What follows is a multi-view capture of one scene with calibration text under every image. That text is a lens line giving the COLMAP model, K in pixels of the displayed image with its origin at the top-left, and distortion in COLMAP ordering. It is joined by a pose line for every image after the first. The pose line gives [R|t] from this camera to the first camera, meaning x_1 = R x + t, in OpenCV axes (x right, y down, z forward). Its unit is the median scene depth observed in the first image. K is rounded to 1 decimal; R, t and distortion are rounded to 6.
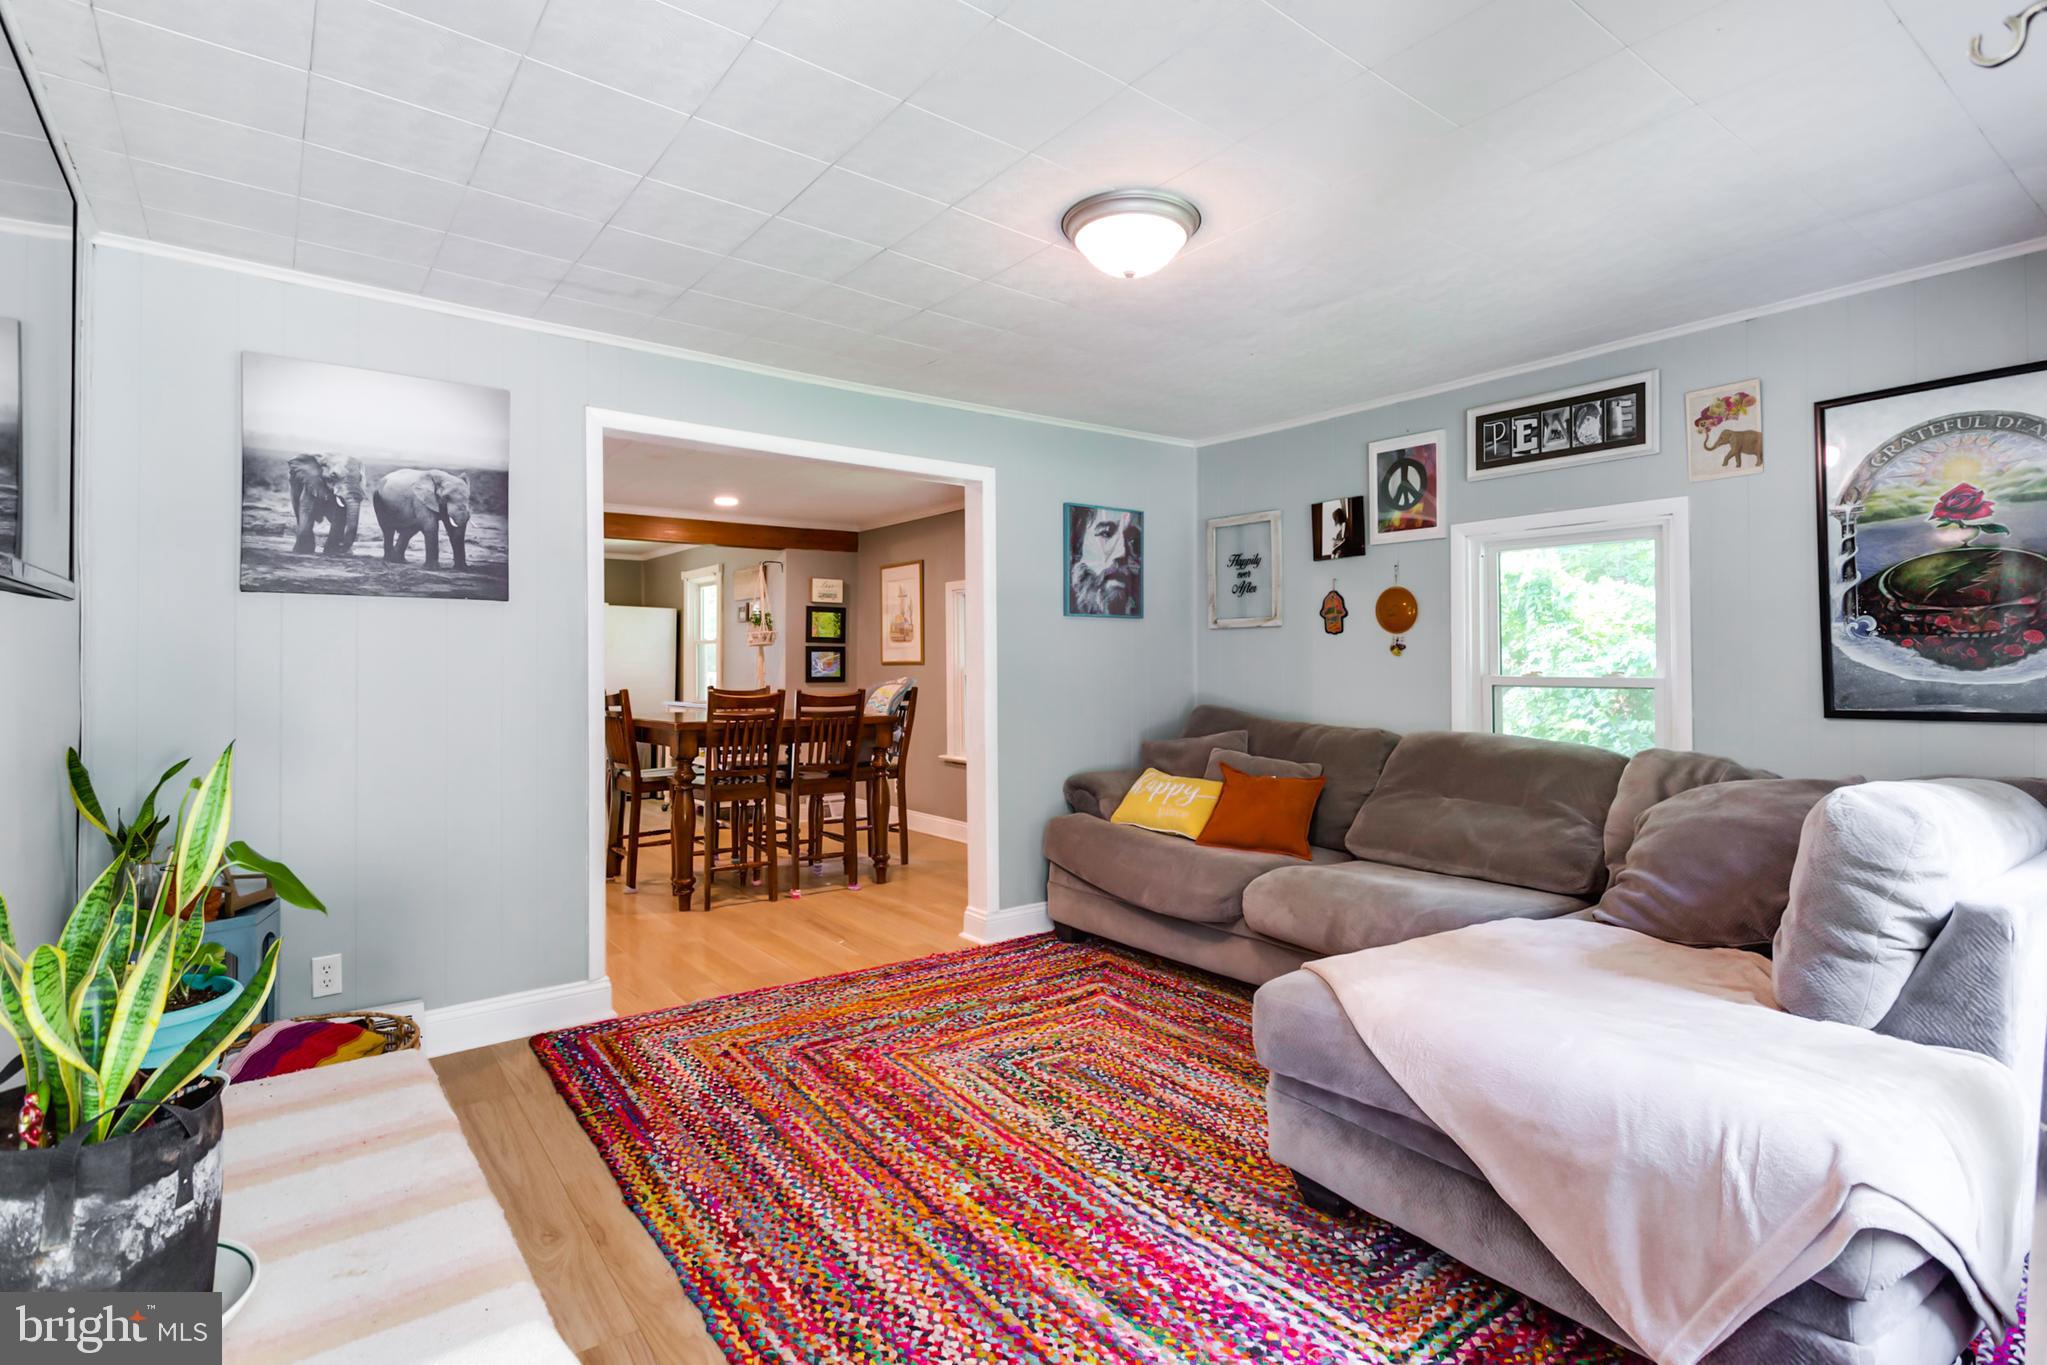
lens RADIAL K [[1020.5, 0, 1091.8], [0, 1020.5, 638.6], [0, 0, 1]] dist [0.013233, -0.007008]
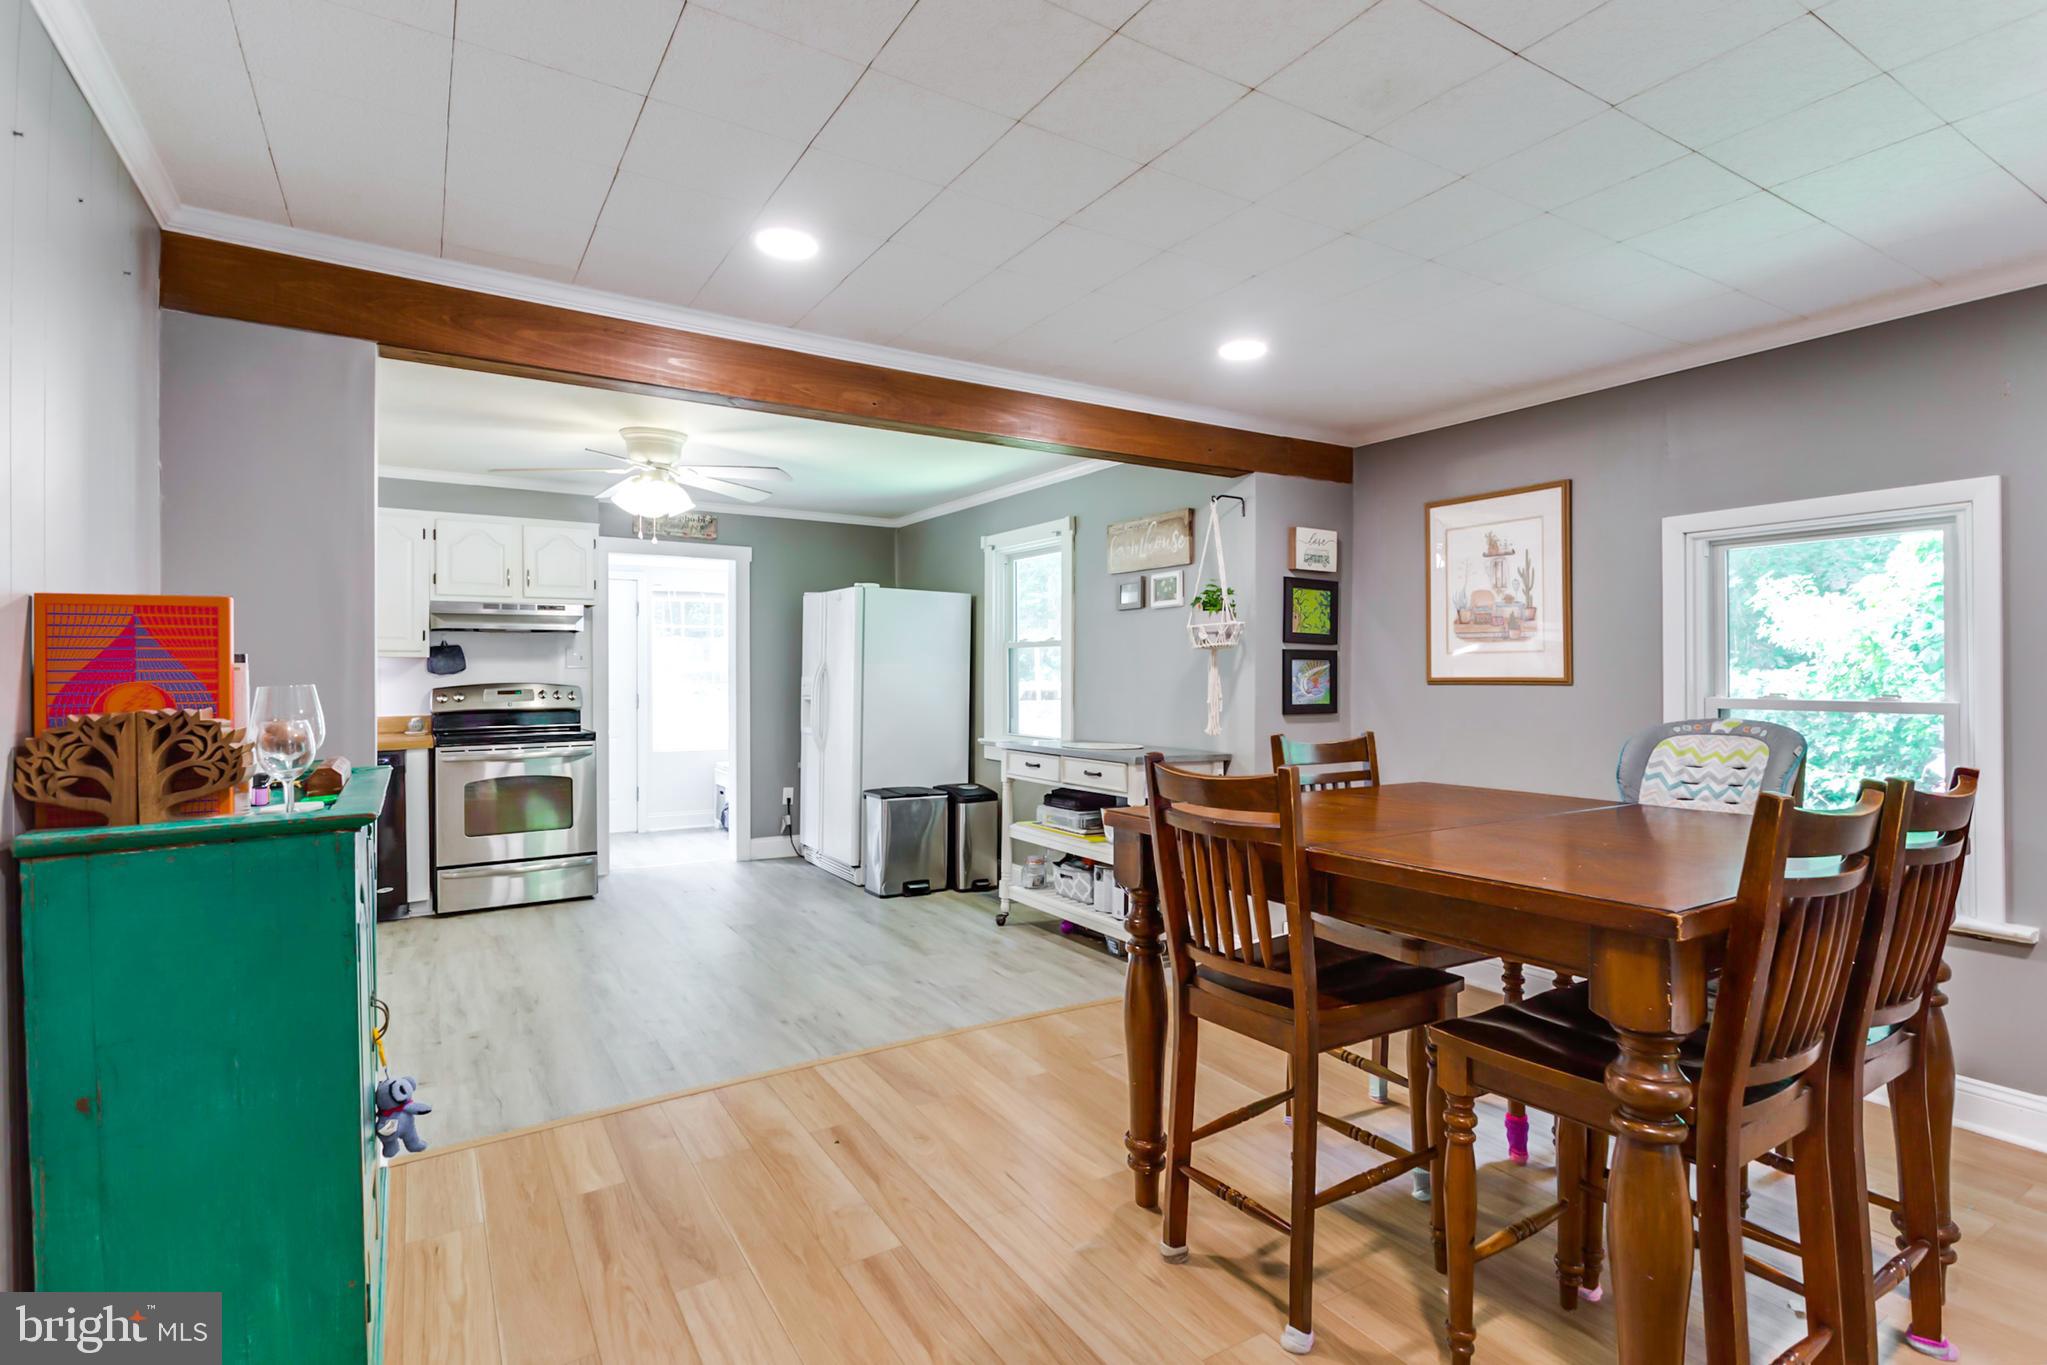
lens RADIAL K [[989.1, 0, 1011.0], [0, 989.1, 678.9], [0, 0, 1]] dist [0.007113, -0.004004]
pose [[0.987471, 0.004353, -0.157740, -0.760544], [0.000753, 0.999478, 0.032300, 0.013296], [0.157798, -0.032014, 0.986952, 0.984064]]
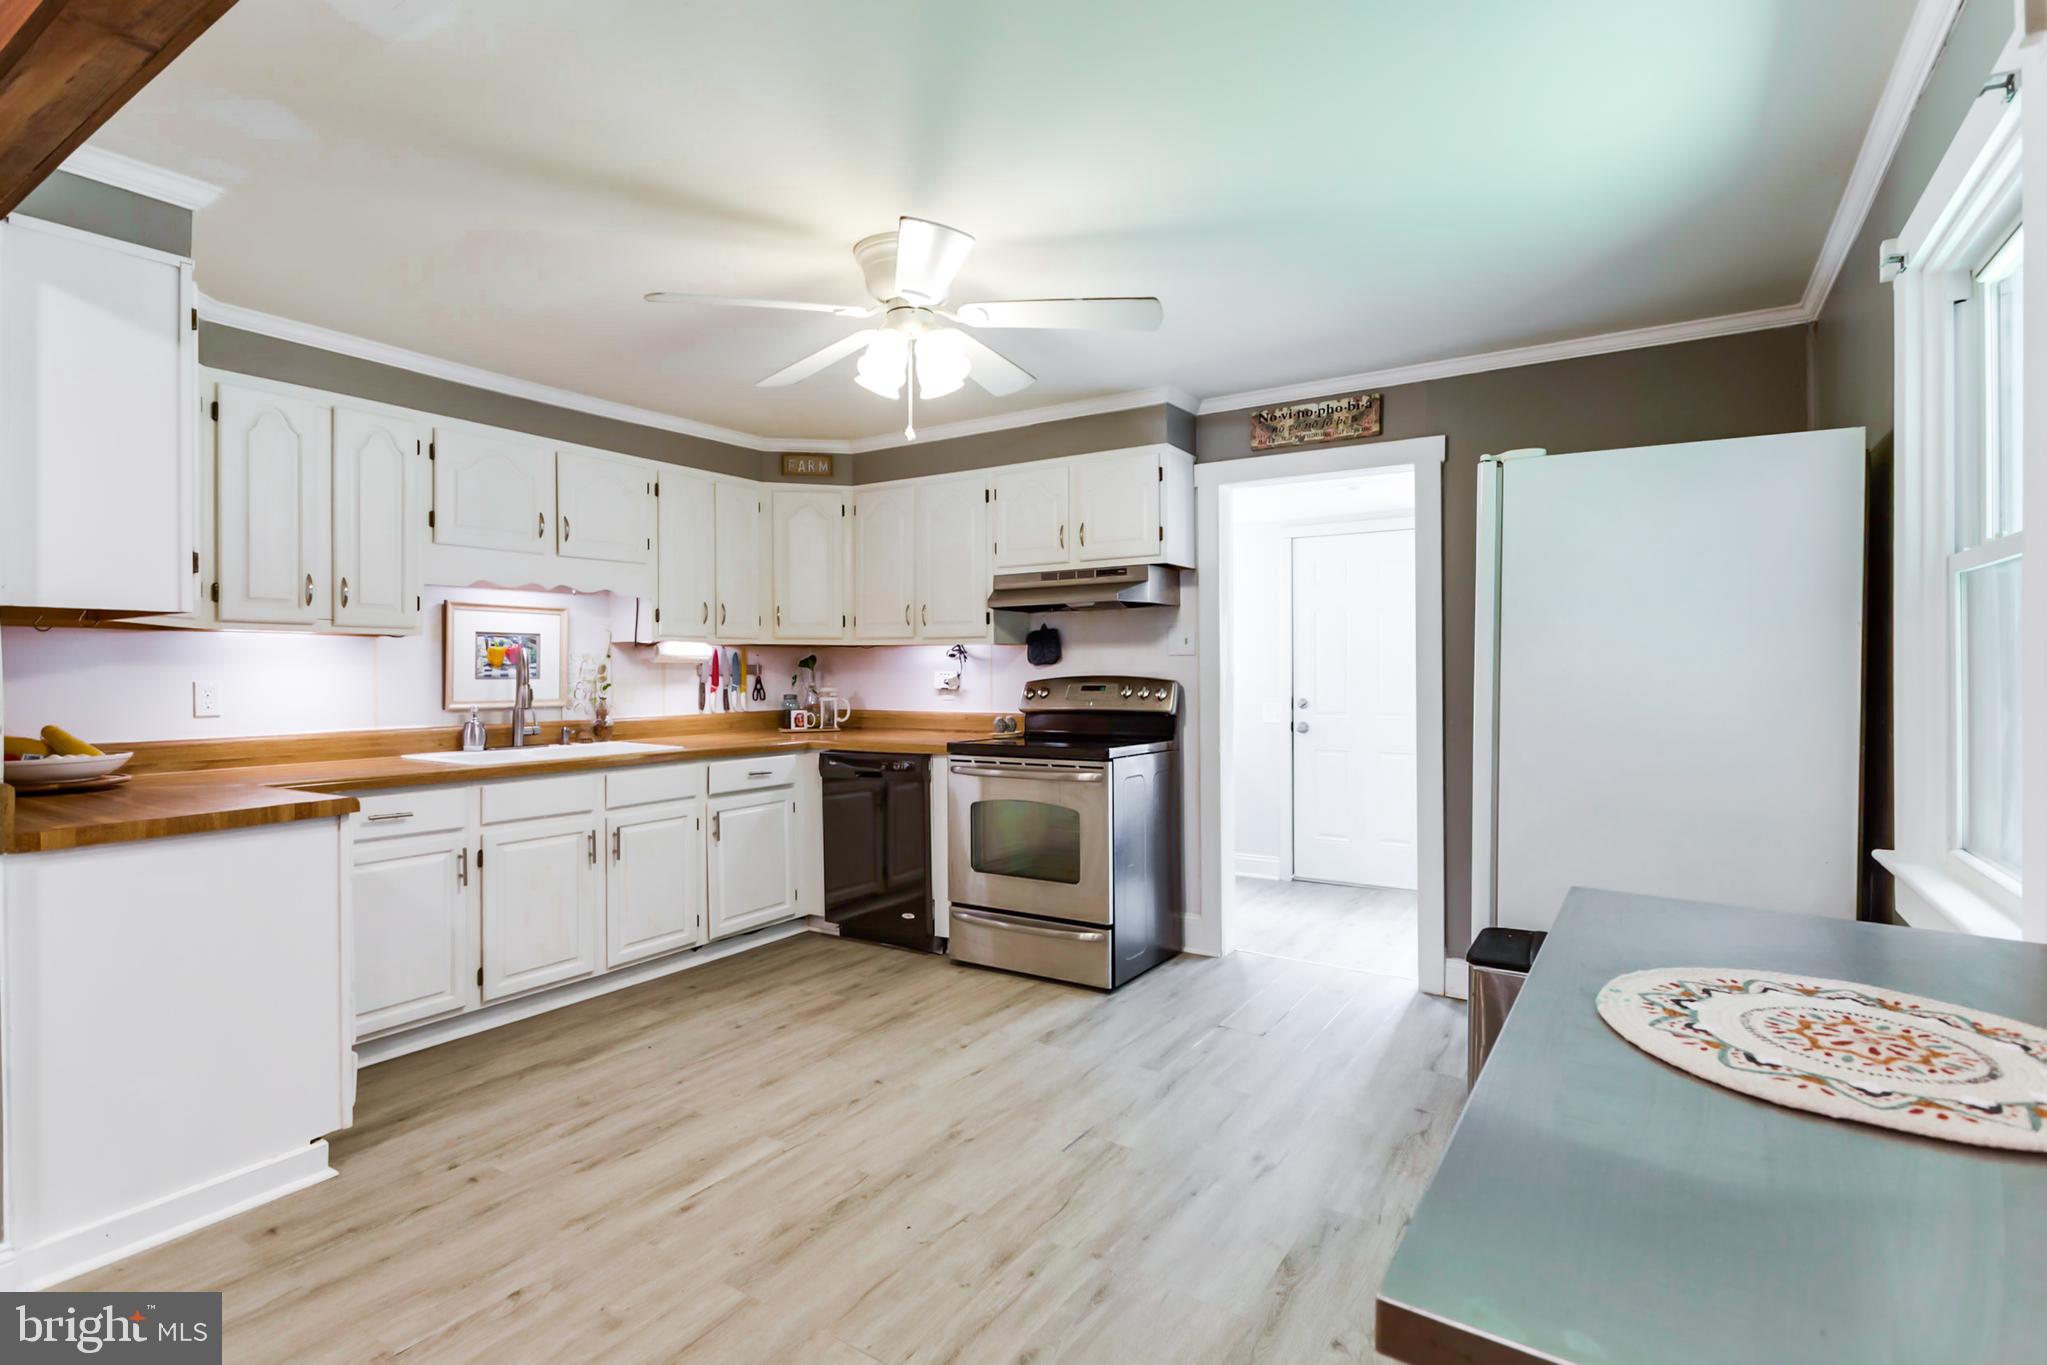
lens RADIAL K [[989.1, 0, 1020.5], [0, 989.1, 666.2], [0, 0, 1]] dist [0.007113, -0.004004]
pose [[0.286151, 0.001527, -0.958183, -0.670285], [0.026863, 0.999593, 0.009615, 0.046200], [0.957808, -0.028491, 0.285993, 2.040404]]
